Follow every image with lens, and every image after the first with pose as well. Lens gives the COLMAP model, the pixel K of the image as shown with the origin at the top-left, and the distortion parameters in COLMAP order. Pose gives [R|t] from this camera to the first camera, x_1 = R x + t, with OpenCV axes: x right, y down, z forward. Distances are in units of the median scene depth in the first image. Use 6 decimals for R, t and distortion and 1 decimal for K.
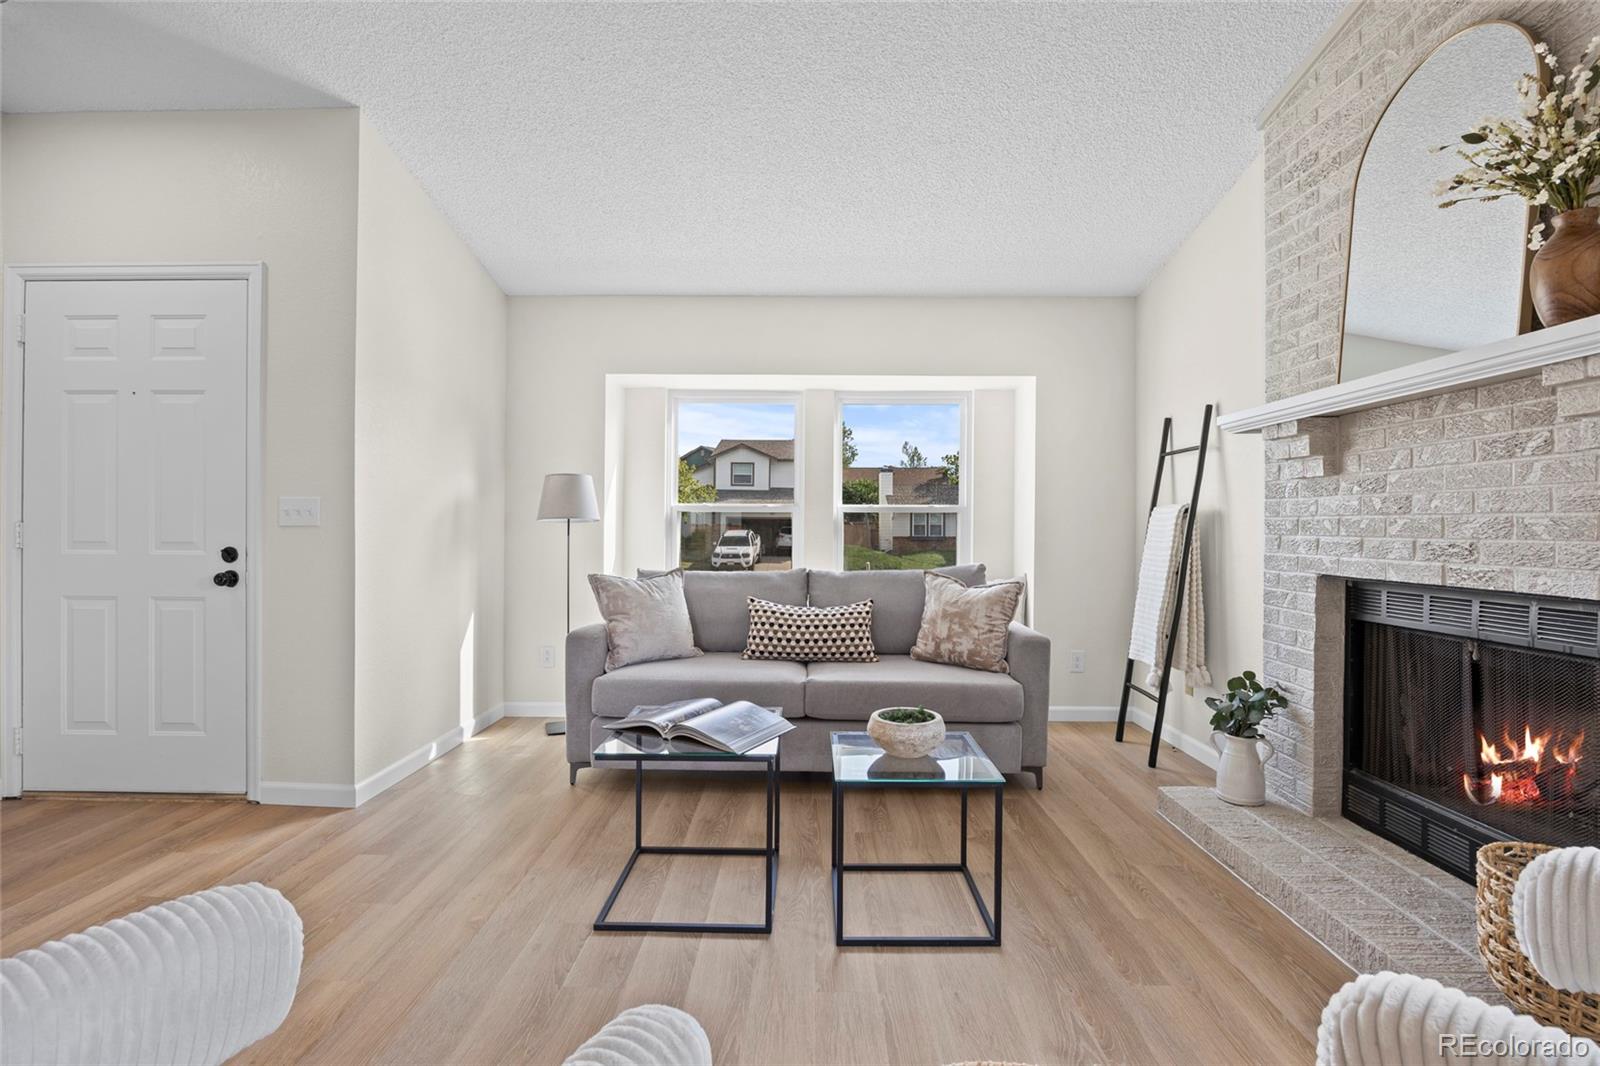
lens RADIAL K [[720.1, 0, 803.2], [0, 720.1, 529.1], [0, 0, 1]] dist [-0.010874, 0.000230]
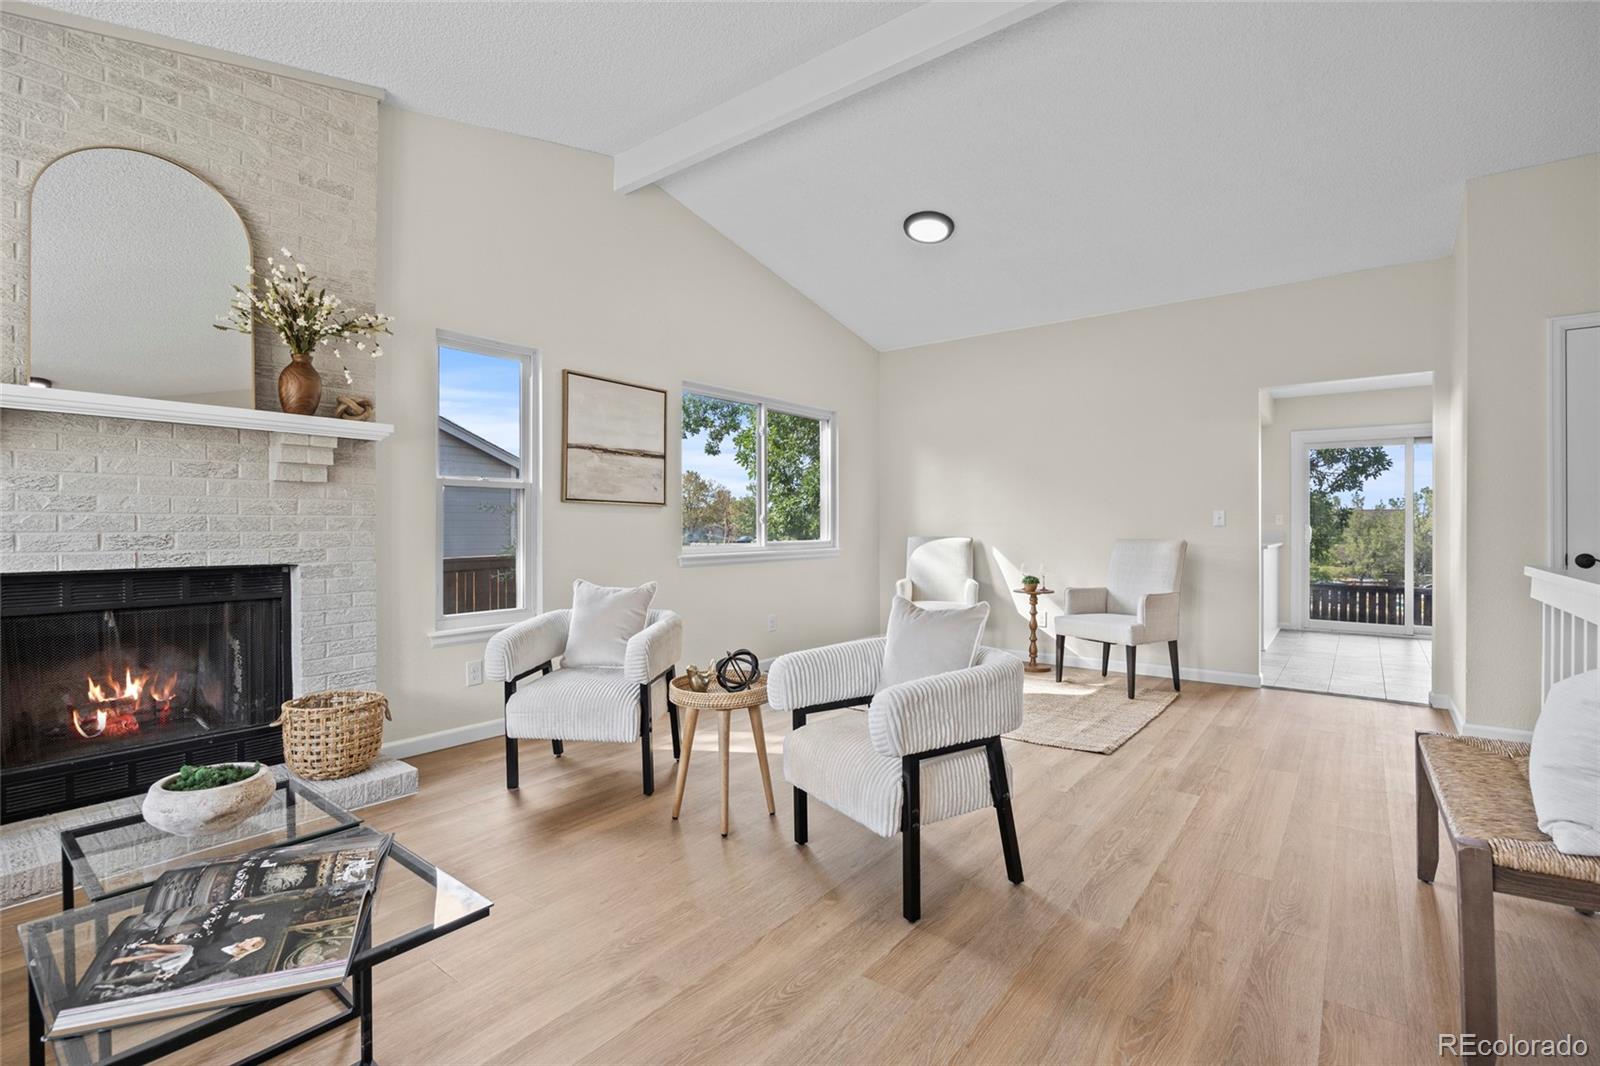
lens RADIAL K [[720.1, 0, 803.2], [0, 720.1, 529.1], [0, 0, 1]] dist [-0.010874, 0.000230]
pose [[-0.790155, -0.009524, 0.612833, -0.544770], [-0.004957, 0.999946, 0.009149, -0.006493], [-0.612887, 0.004191, -0.790159, 0.826271]]
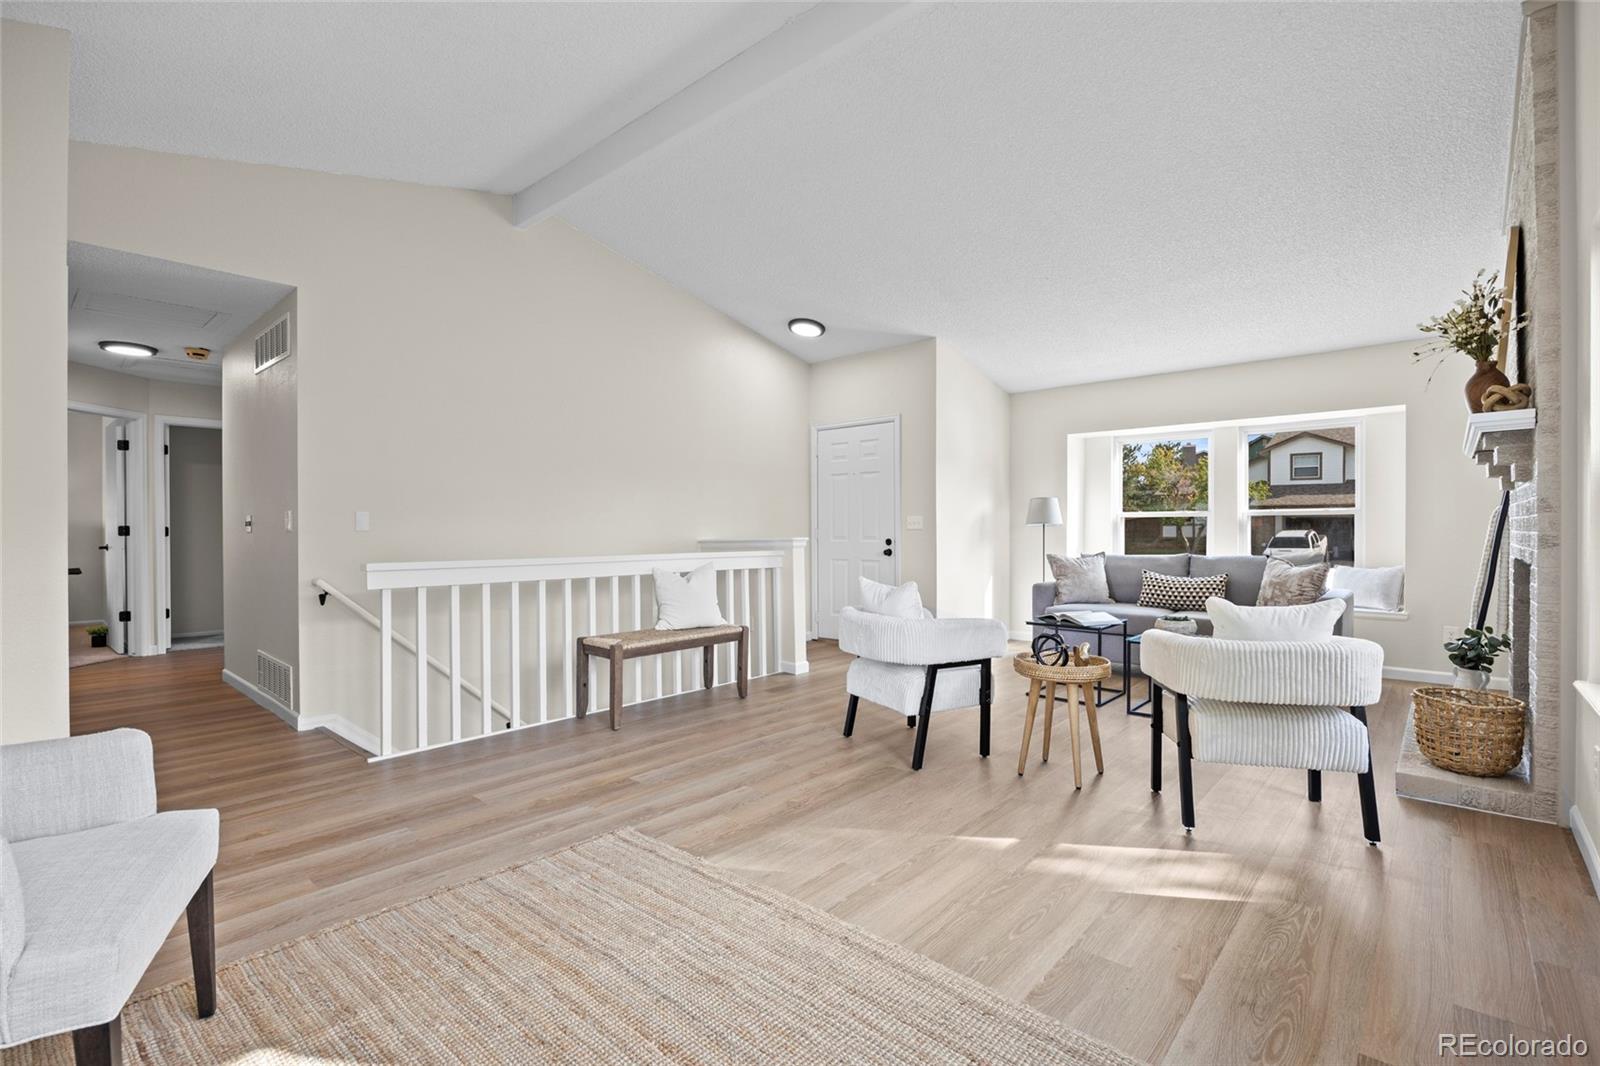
lens RADIAL K [[720.1, 0, 803.2], [0, 720.1, 529.1], [0, 0, 1]] dist [-0.010874, 0.000230]
pose [[0.748836, -0.008457, -0.662702, 0.473532], [0.006924, 0.999964, -0.004937, 0.003526], [0.662719, -0.000892, 0.748867, -0.822181]]
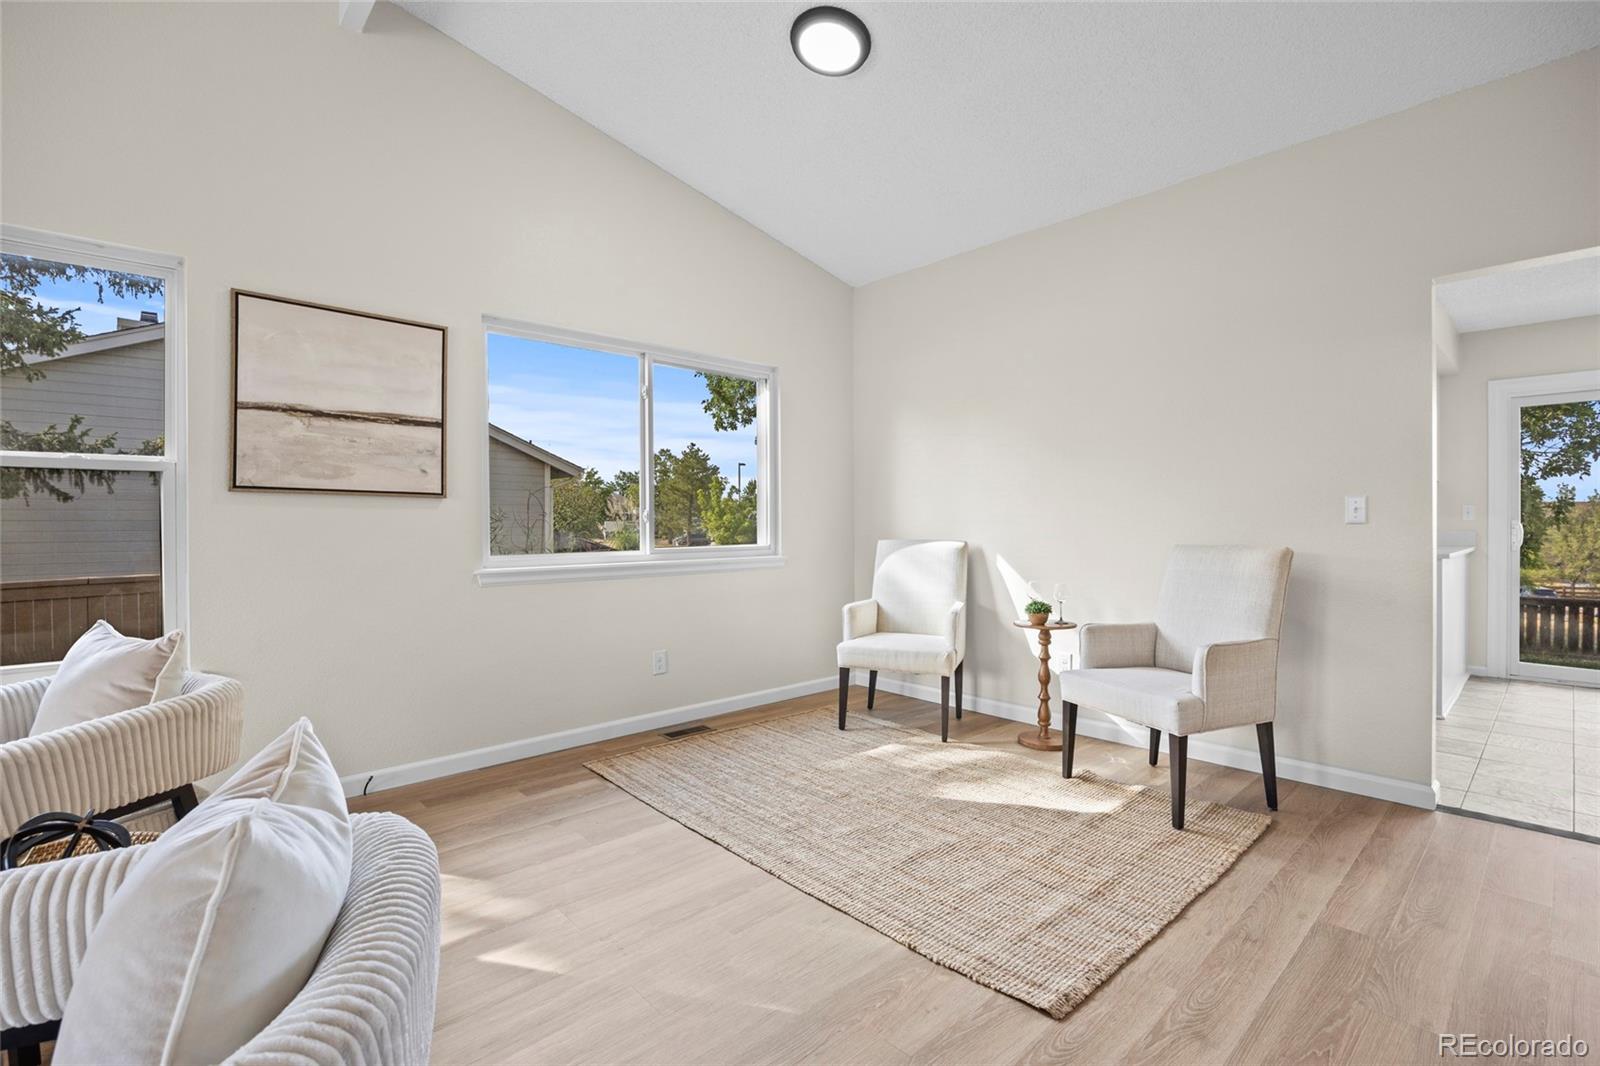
lens RADIAL K [[720.1, 0, 803.2], [0, 720.1, 529.1], [0, 0, 1]] dist [-0.010874, 0.000230]
pose [[-0.682093, -0.009029, 0.731210, -0.486539], [-0.000218, 0.999926, 0.012144, -0.007128], [-0.731266, 0.008124, -0.682044, 0.143375]]
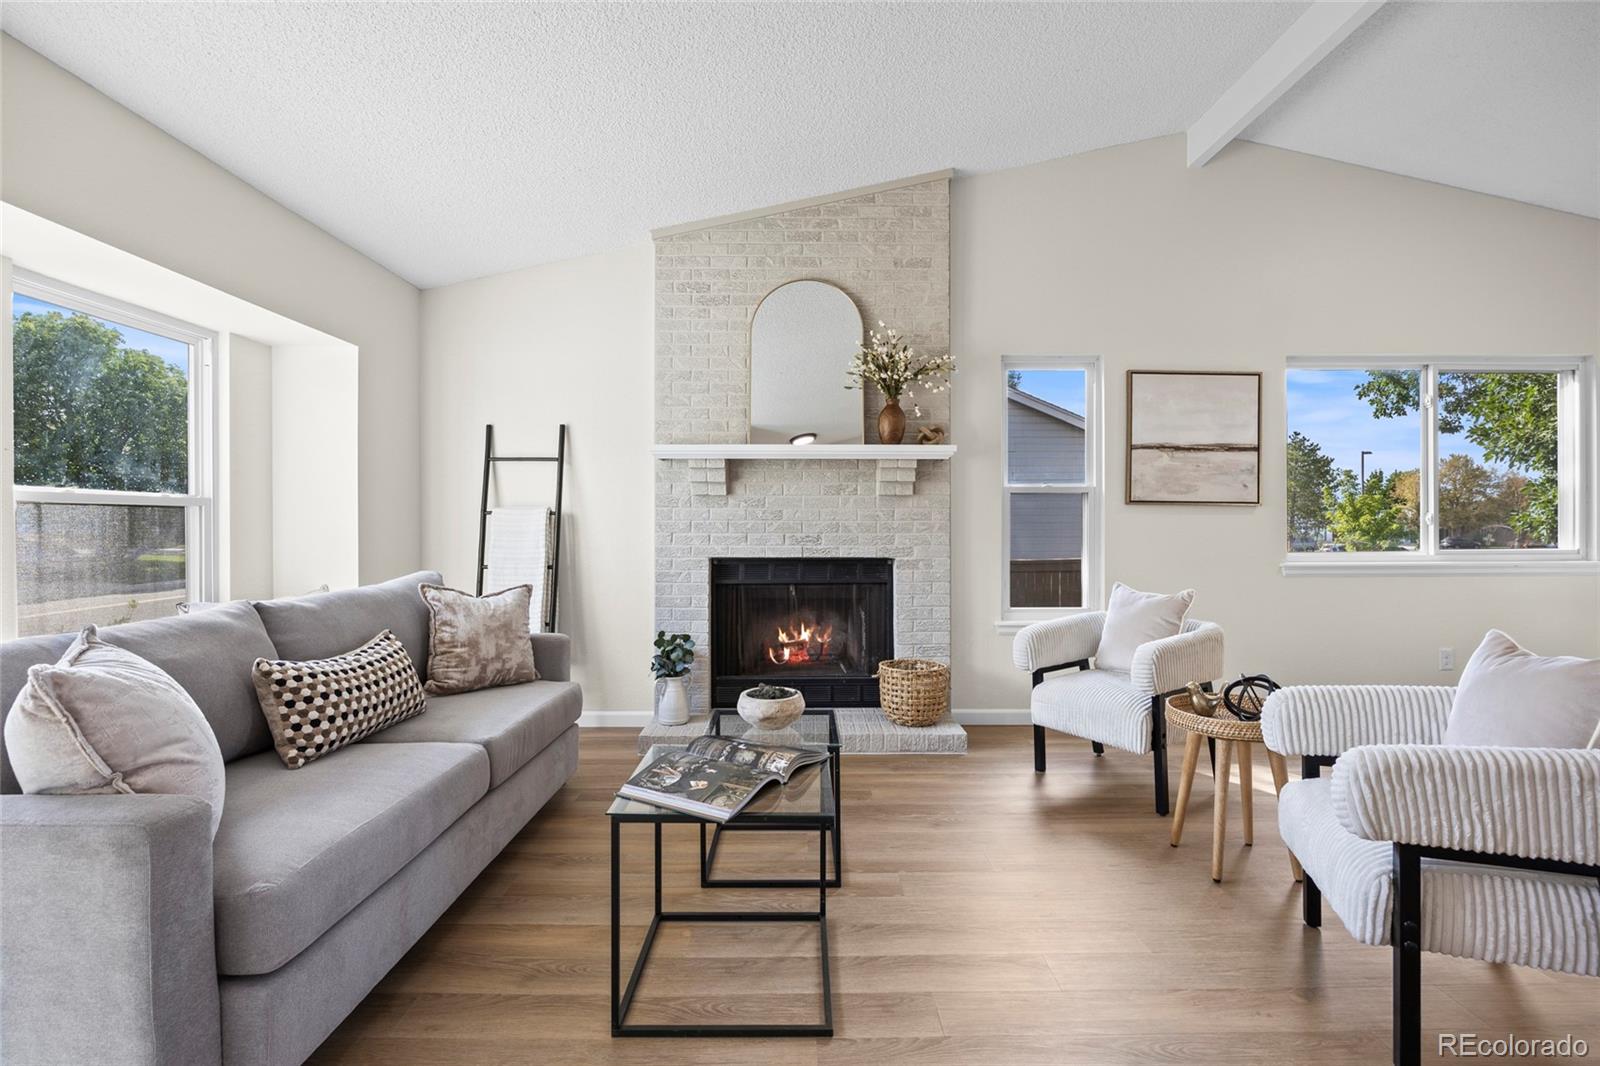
lens RADIAL K [[720.1, 0, 803.2], [0, 720.1, 529.1], [0, 0, 1]] dist [-0.010874, 0.000230]
pose [[-0.009793, -0.008720, 0.999914, -0.686275], [0.001957, 0.999960, 0.008740, -0.009503], [-0.999950, 0.002042, -0.009776, 0.656482]]
